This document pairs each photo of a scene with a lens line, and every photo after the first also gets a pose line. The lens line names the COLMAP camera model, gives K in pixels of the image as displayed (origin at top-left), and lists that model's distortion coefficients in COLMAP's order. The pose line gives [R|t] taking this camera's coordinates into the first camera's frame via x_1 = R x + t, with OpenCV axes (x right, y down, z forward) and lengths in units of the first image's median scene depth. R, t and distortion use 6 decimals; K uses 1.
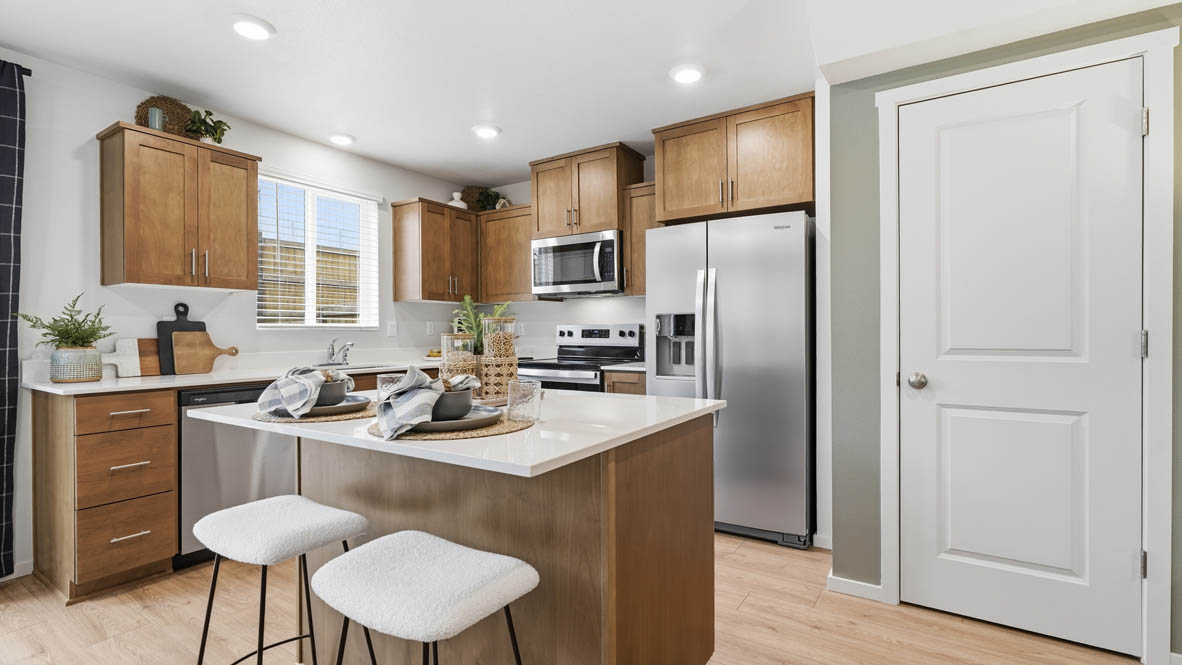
lens RADIAL K [[543.6, 0, 597.9], [0, 543.6, 336.1], [0, 0, 1]] dist [-0.002679, 0.004417]
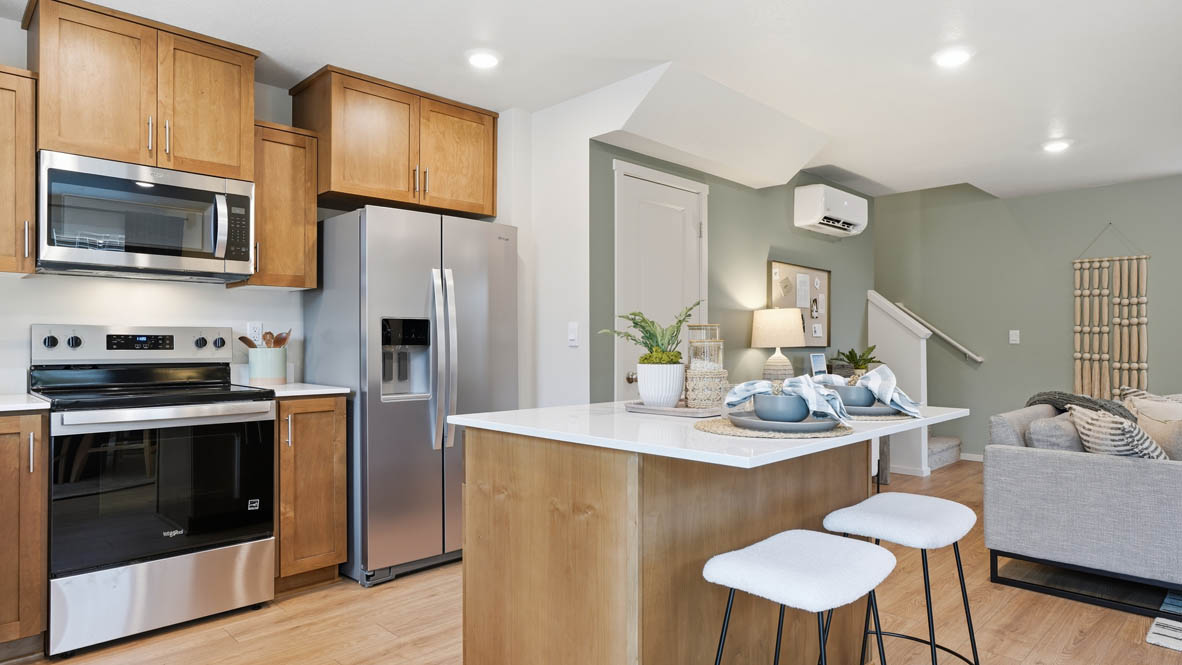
lens RADIAL K [[685.8, 0, 579.1], [0, 685.8, 338.2], [0, 0, 1]] dist [-0.033579, 0.000168]
pose [[0.216661, 0.013368, 0.976155, -0.758376], [0.006039, 0.999869, -0.015033, 0.006057], [-0.976228, 0.009152, 0.216552, 0.496988]]
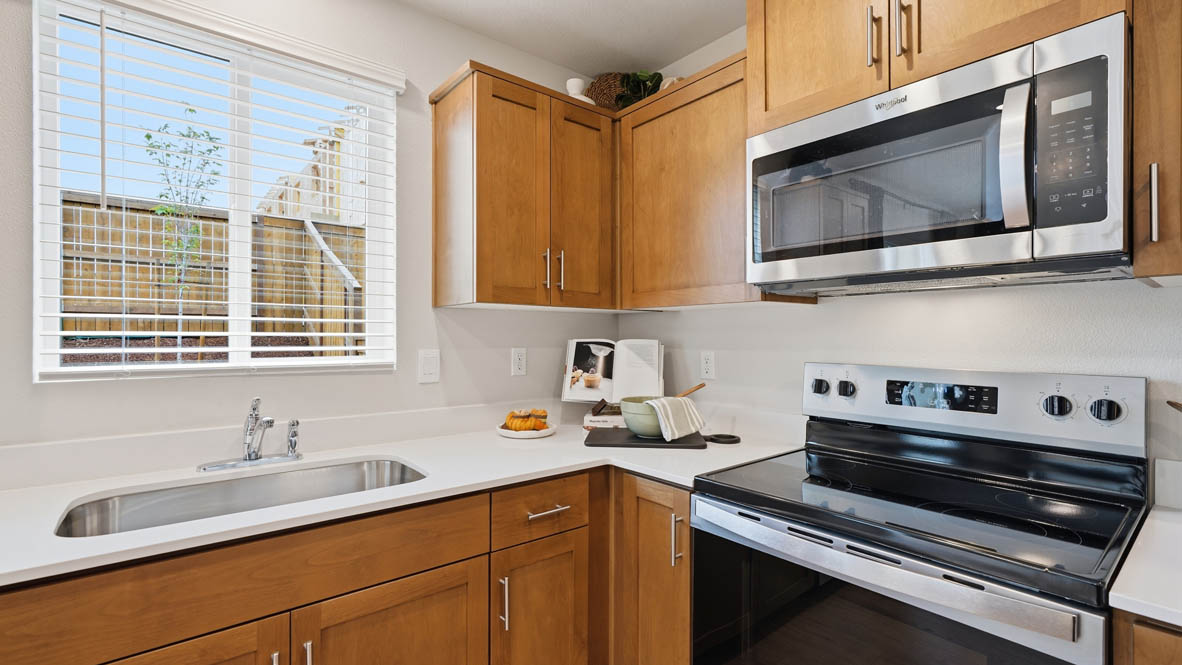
lens RADIAL K [[543.6, 0, 599.3], [0, 543.6, 329.4], [0, 0, 1]] dist [-0.002679, 0.004417]
pose [[0.956619, -0.000082, -0.291343, -0.137179], [-0.004837, 0.999858, -0.016161, -0.049821], [0.291302, 0.016869, 0.956482, 0.771943]]
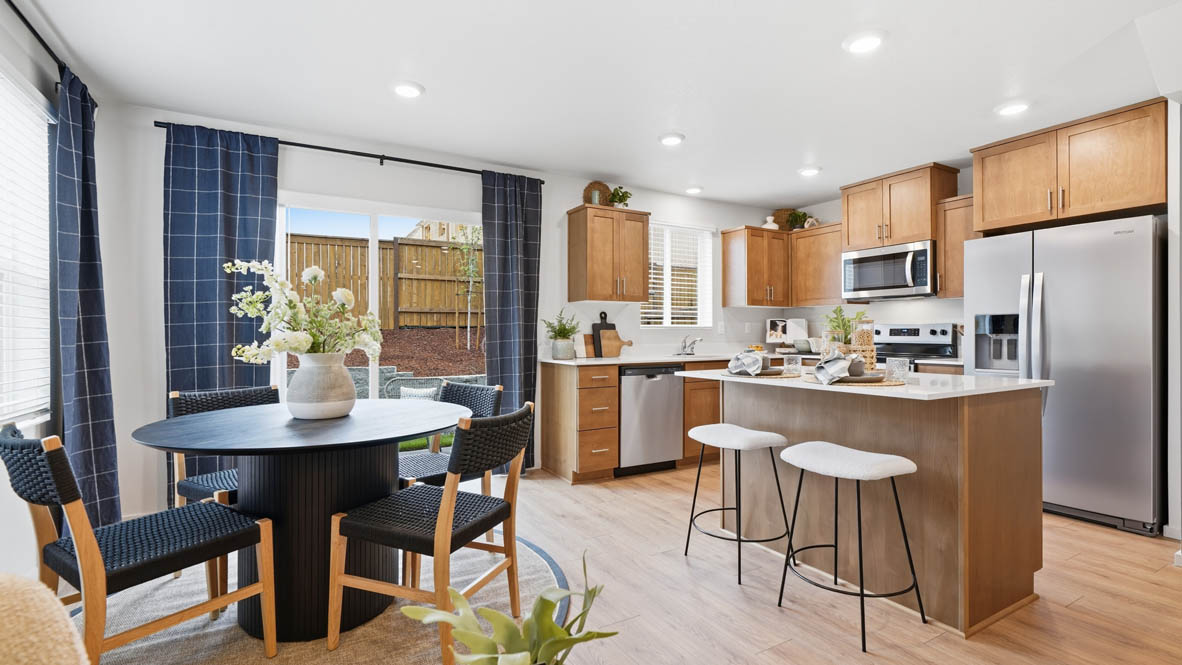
lens RADIAL K [[543.6, 0, 583.4], [0, 543.6, 334.6], [0, 0, 1]] dist [-0.002679, 0.004417]
pose [[0.884828, 0.003764, -0.465903, -0.085385], [-0.005513, 0.999982, -0.002391, 0.008078], [0.465885, 0.004684, 0.884833, -0.373920]]
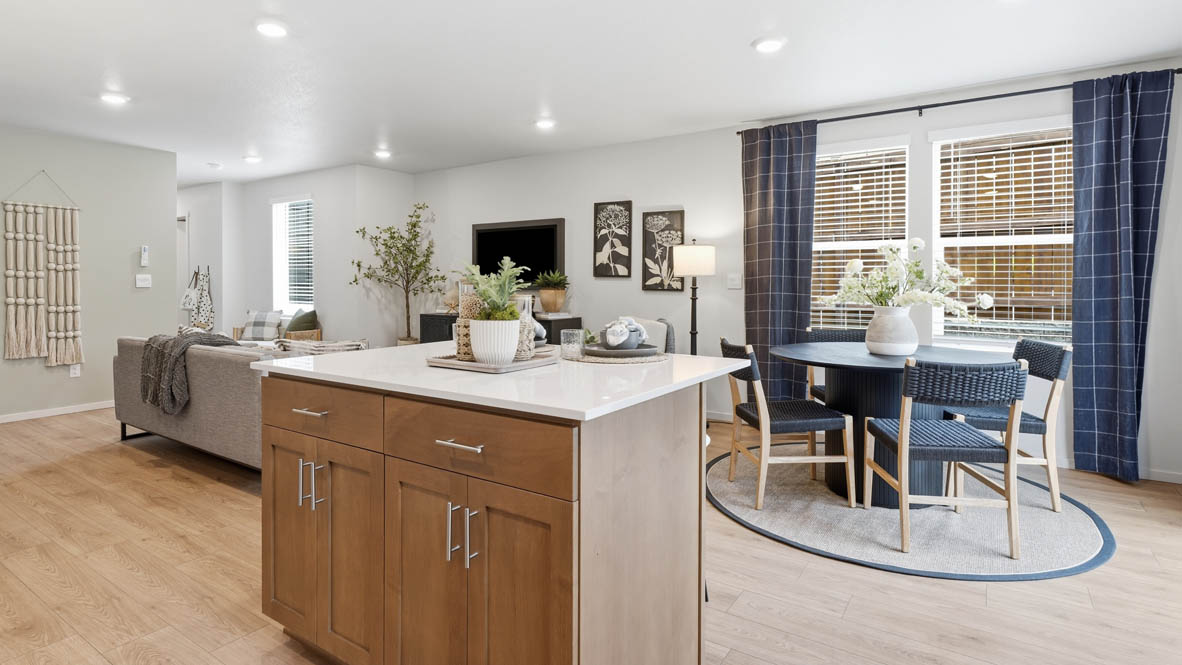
lens RADIAL K [[598.5, 0, 596.0], [0, 598.5, 285.3], [0, 0, 1]] dist [-0.005808, -0.000390]
pose [[-0.999672, 0.006846, 0.024673, -0.239865], [0.007227, 0.999856, 0.015368, -0.020450], [-0.024564, 0.015542, -0.999577, 1.112020]]
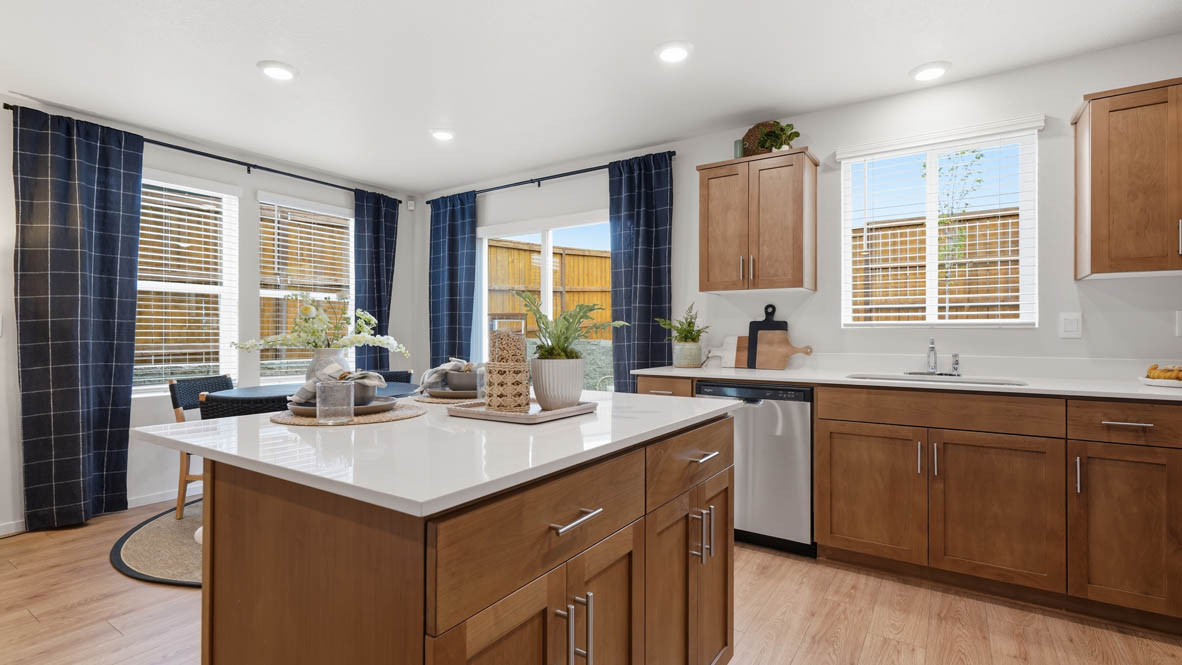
lens RADIAL K [[543.6, 0, 572.3], [0, 543.6, 330.0], [0, 0, 1]] dist [-0.002679, 0.004417]
pose [[-0.036487, -0.001486, -0.999333, 0.321429], [-0.008875, 0.999960, -0.001162, -0.004052], [0.999295, 0.008827, -0.036499, 0.595554]]
